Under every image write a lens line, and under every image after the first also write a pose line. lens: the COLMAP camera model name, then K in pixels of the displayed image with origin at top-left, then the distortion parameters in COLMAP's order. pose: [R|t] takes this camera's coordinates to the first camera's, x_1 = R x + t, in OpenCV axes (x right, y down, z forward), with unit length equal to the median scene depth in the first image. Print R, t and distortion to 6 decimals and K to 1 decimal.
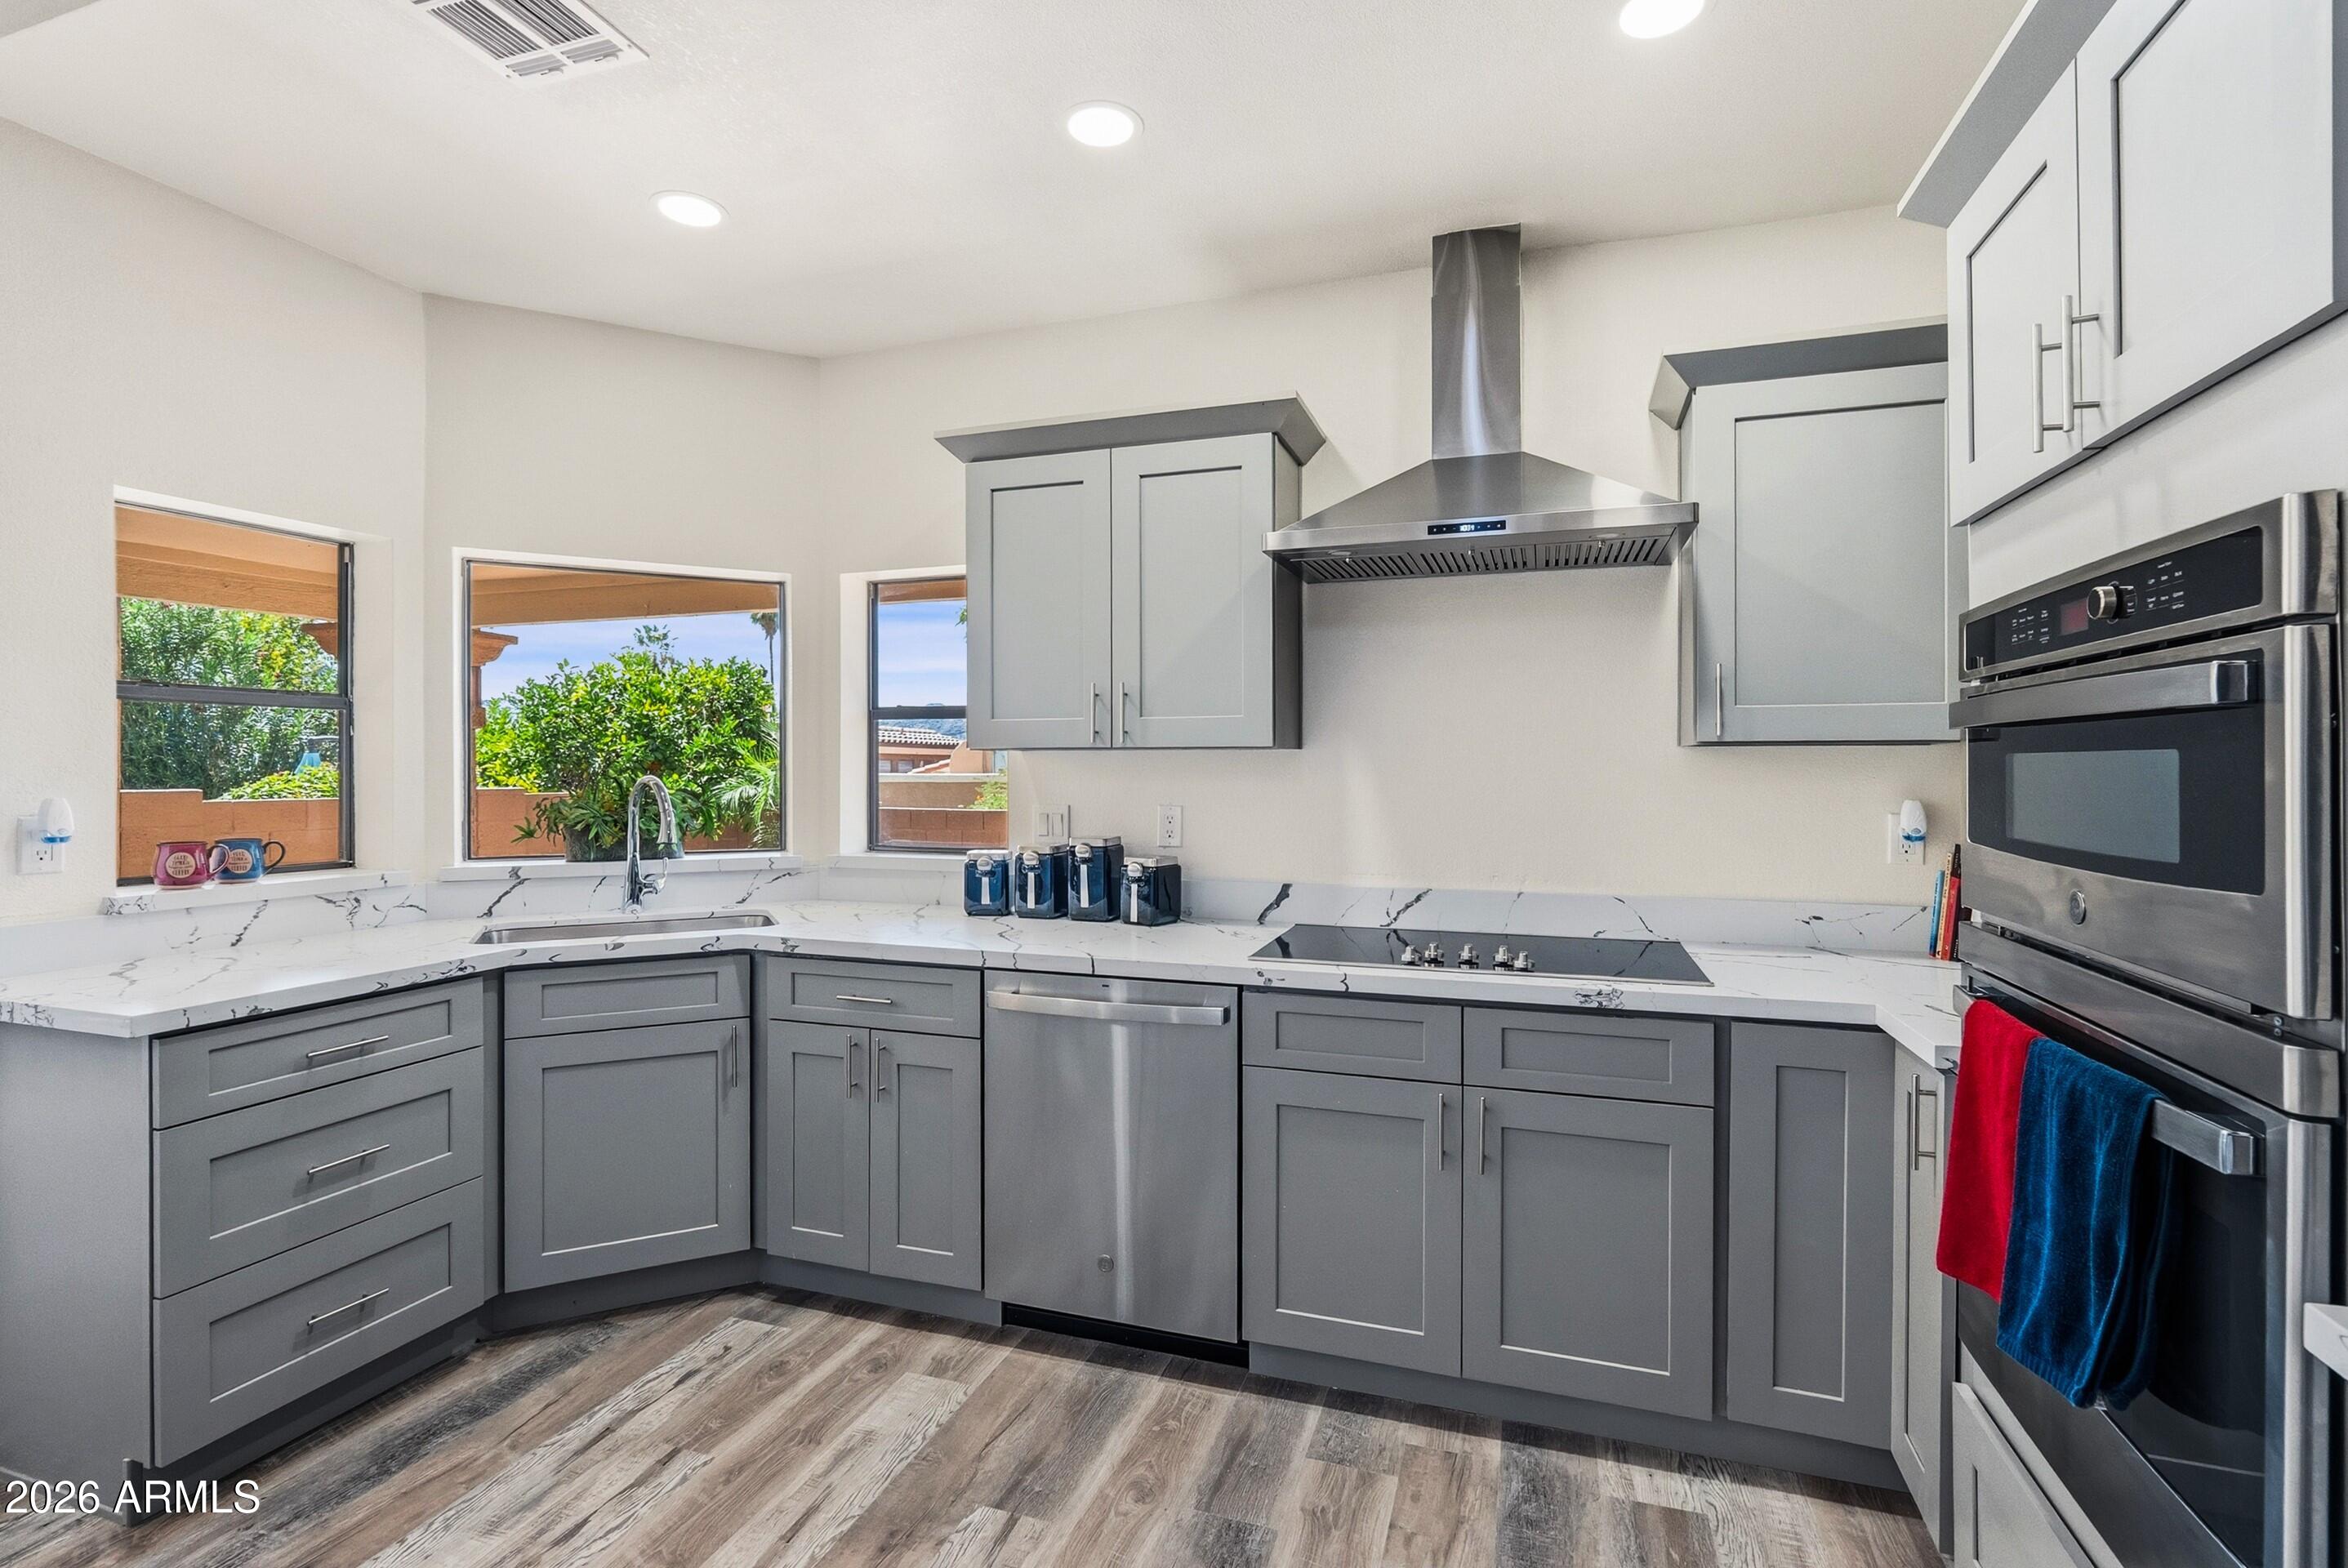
lens RADIAL K [[1072.8, 0, 1171.2], [0, 1072.8, 771.6], [0, 0, 1]] dist [-0.009973, 0.001785]
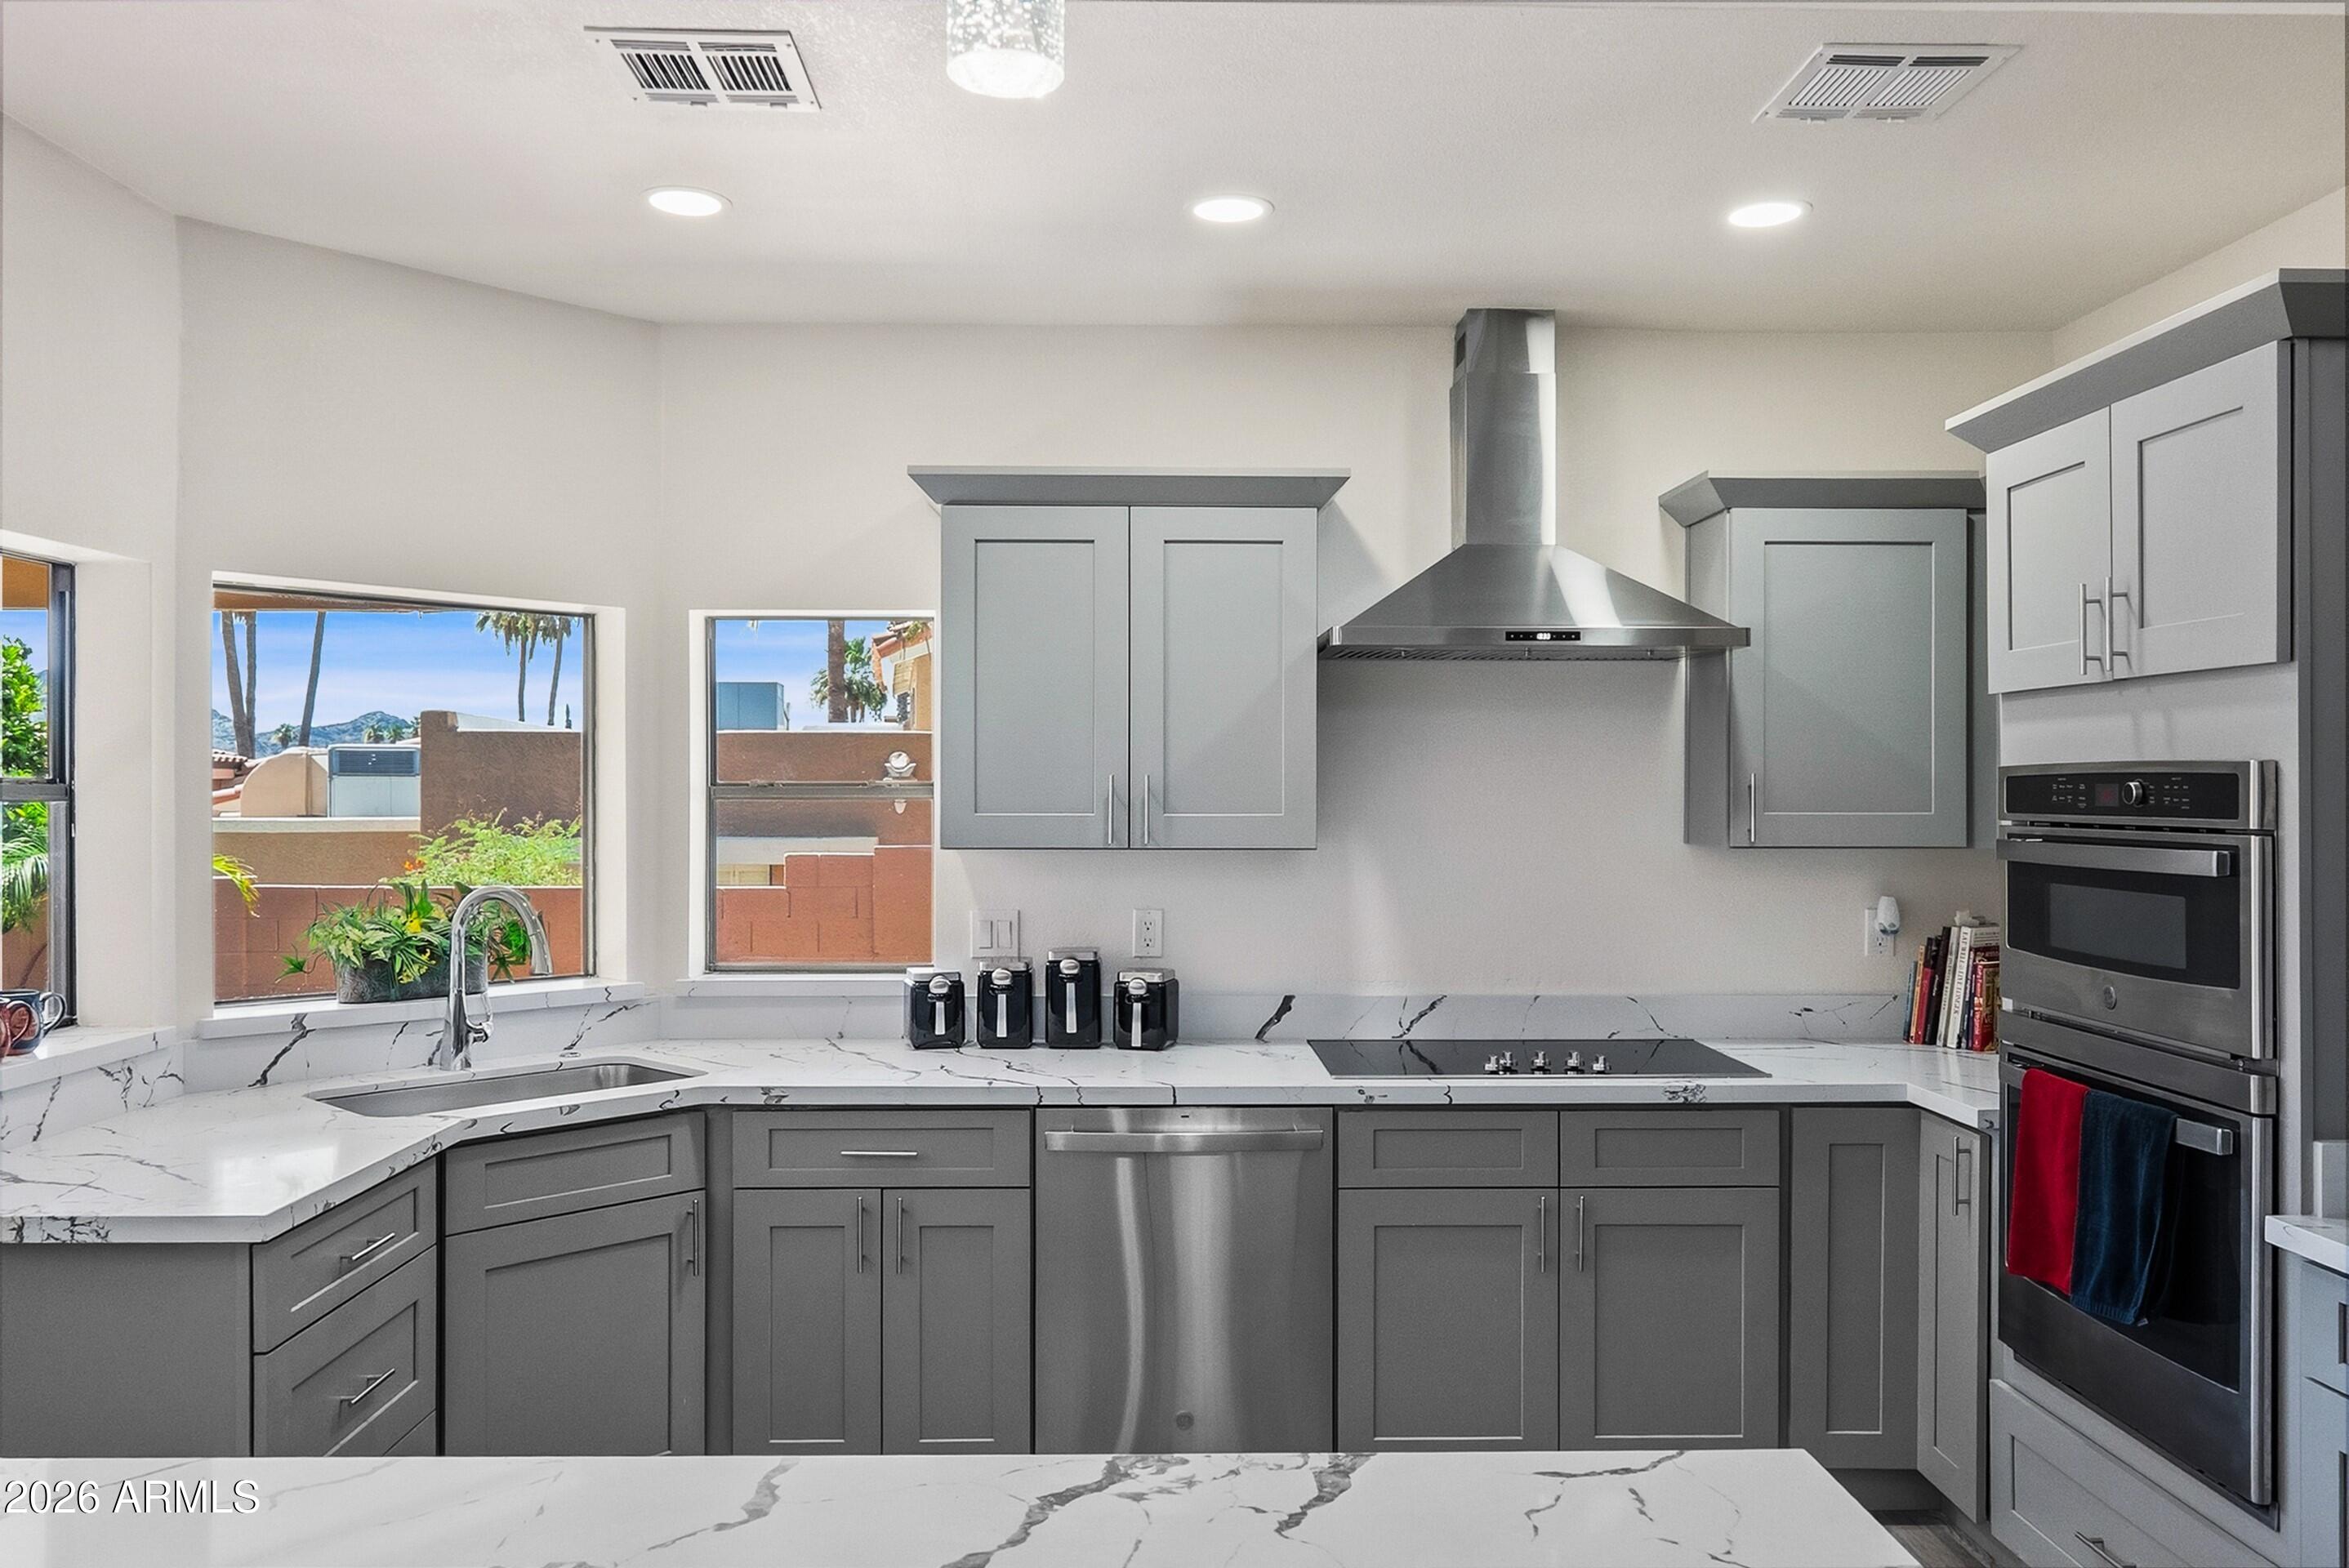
lens RADIAL K [[1731.0, 0, 1171.5], [0, 1731.0, 795.3], [0, 0, 1]] dist [0.001492, -0.014819]
pose [[0.939729, 0.000223, 0.341921, -0.548938], [0.000298, 0.999999, -0.001472, -0.068690], [-0.341921, 0.001485, 0.939727, -0.366680]]
